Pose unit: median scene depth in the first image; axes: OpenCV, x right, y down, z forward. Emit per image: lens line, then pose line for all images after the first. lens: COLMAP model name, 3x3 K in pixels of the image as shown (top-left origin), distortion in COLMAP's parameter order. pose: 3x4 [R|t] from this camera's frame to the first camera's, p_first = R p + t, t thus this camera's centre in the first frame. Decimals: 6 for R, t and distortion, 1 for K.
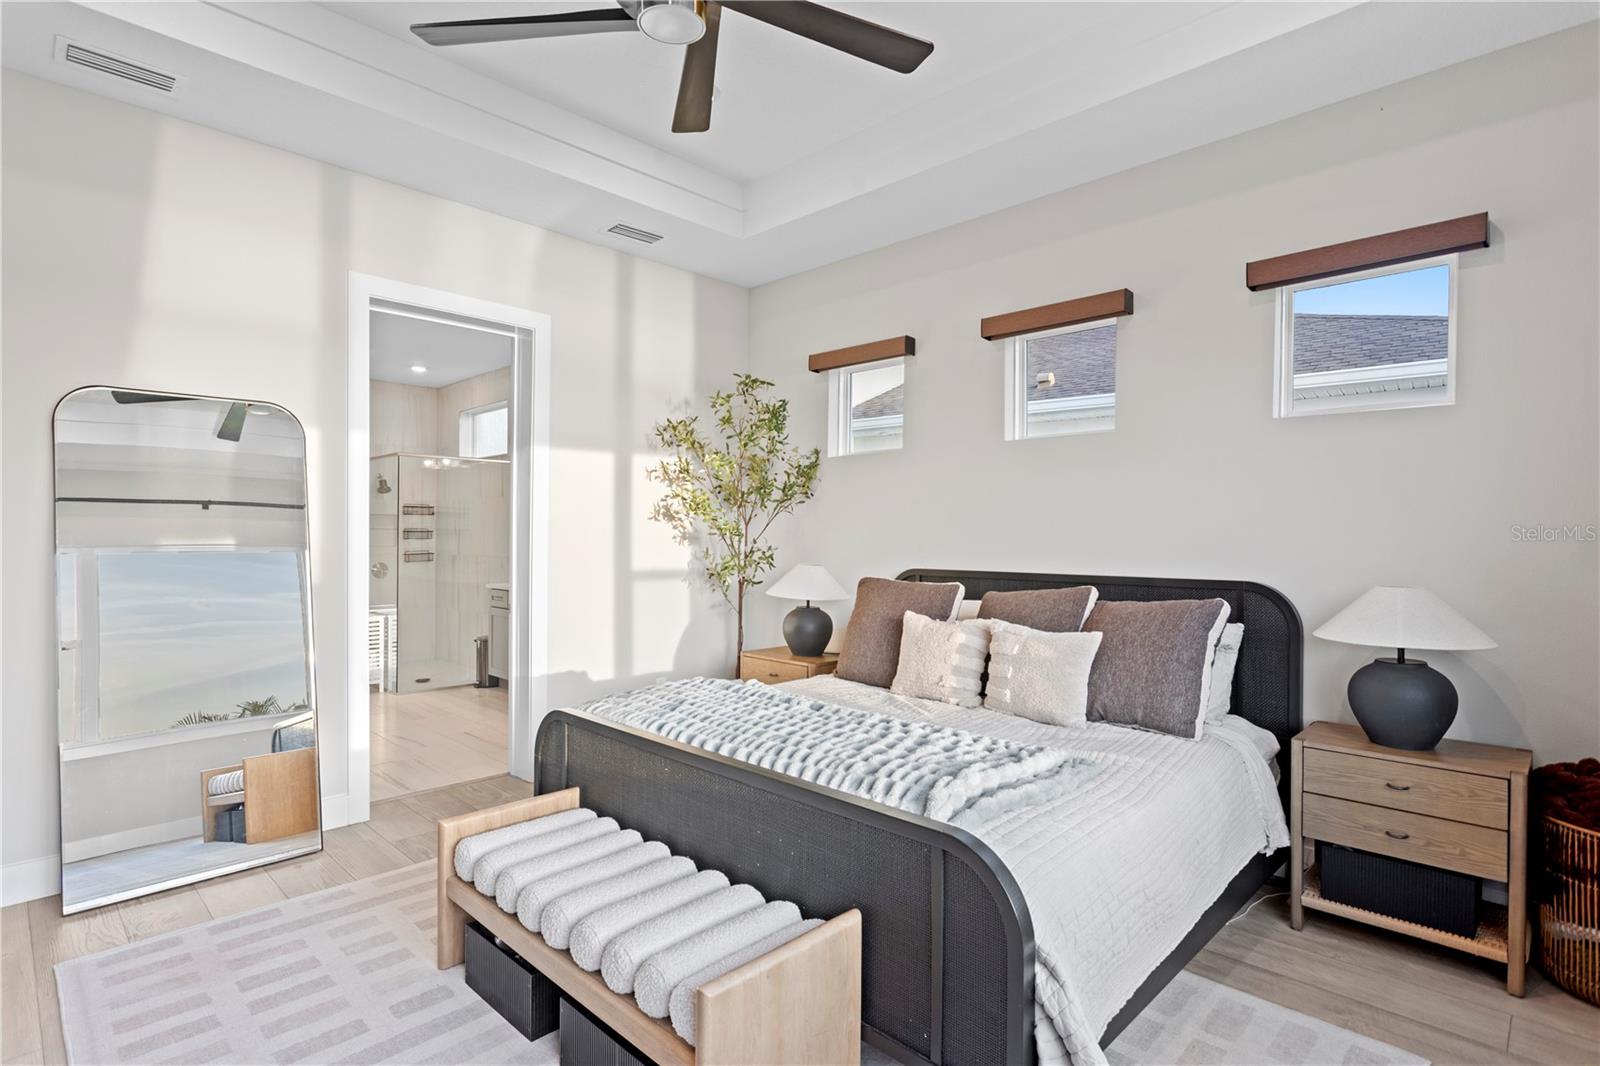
lens RADIAL K [[805.8, 0, 792.8], [0, 805.8, 536.6], [0, 0, 1]] dist [-0.004098, 0.000597]
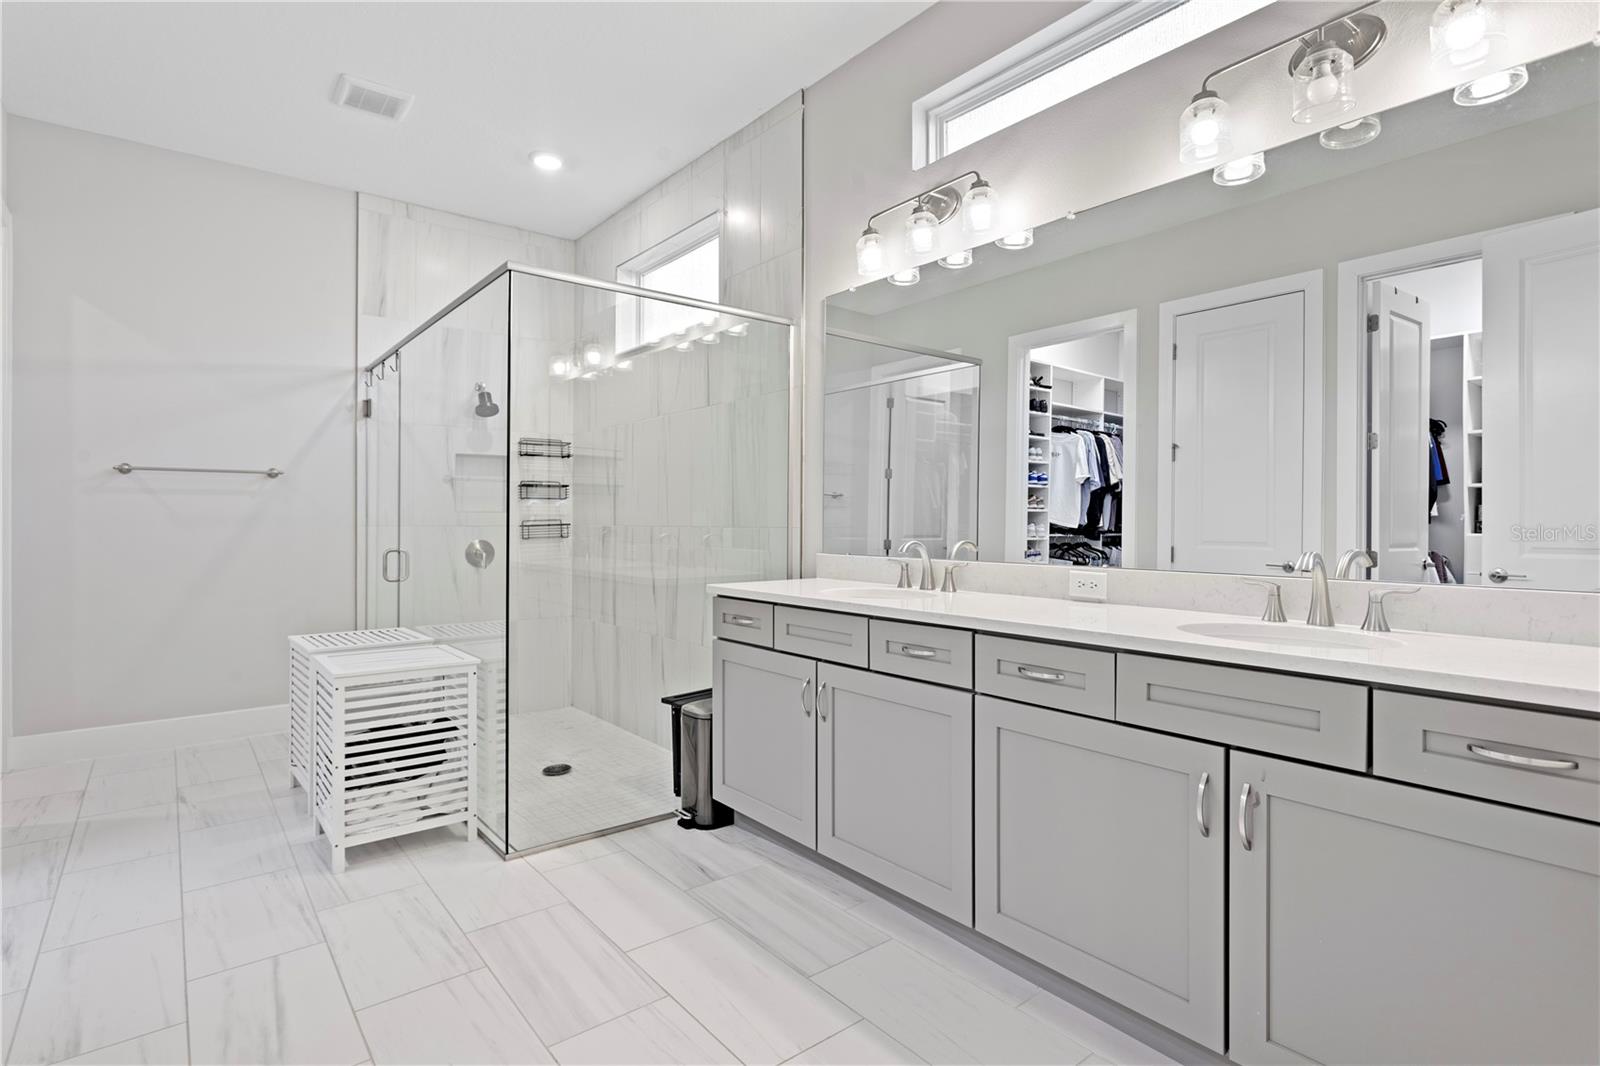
lens RADIAL K [[805.8, 0, 792.8], [0, 805.8, 536.6], [0, 0, 1]] dist [-0.004098, 0.000597]
pose [[0.992620, 0.006218, -0.121104, -0.224643], [-0.004789, 0.999916, 0.012084, 0.022169], [0.121169, -0.011415, 0.992566, 0.462082]]
